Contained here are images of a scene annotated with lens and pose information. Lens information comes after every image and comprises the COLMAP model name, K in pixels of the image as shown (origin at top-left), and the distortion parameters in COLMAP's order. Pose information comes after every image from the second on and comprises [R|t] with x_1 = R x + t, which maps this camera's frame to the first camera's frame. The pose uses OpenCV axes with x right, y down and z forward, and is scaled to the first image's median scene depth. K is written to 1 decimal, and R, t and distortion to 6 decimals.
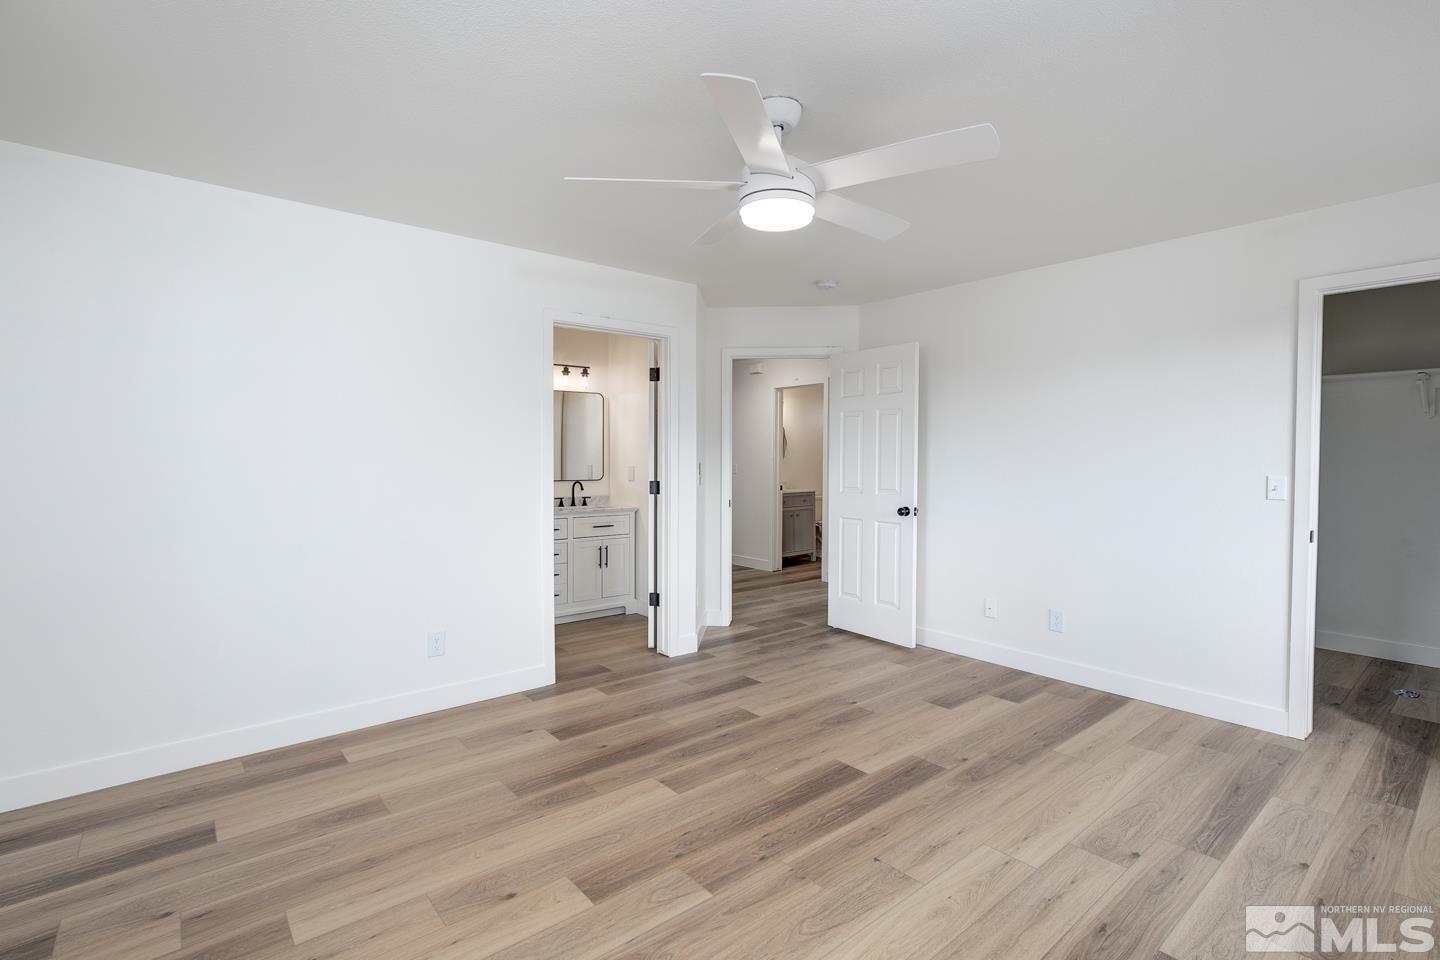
lens RADIAL K [[668.3, 0, 726.1], [0, 668.3, 472.7], [0, 0, 1]] dist [0.005572, 0.000934]
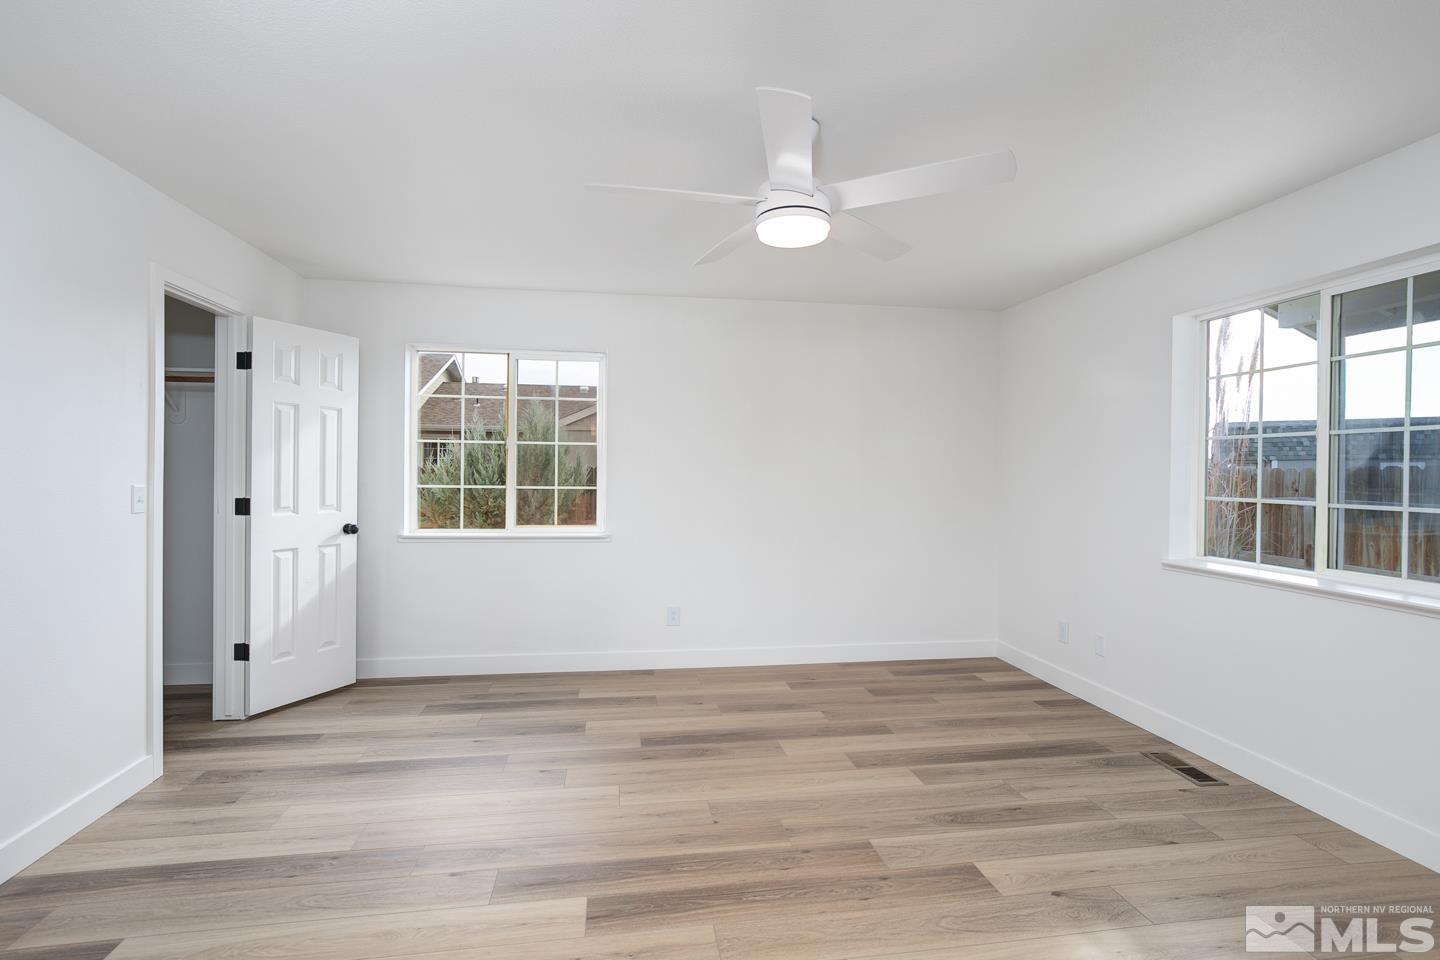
lens RADIAL K [[668.3, 0, 728.7], [0, 668.3, 476.1], [0, 0, 1]] dist [0.005572, 0.000934]
pose [[-0.855791, -0.015493, 0.517090, -0.391426], [0.003239, 0.999371, 0.035303, -0.056610], [-0.517312, 0.031886, -0.855202, 2.020917]]
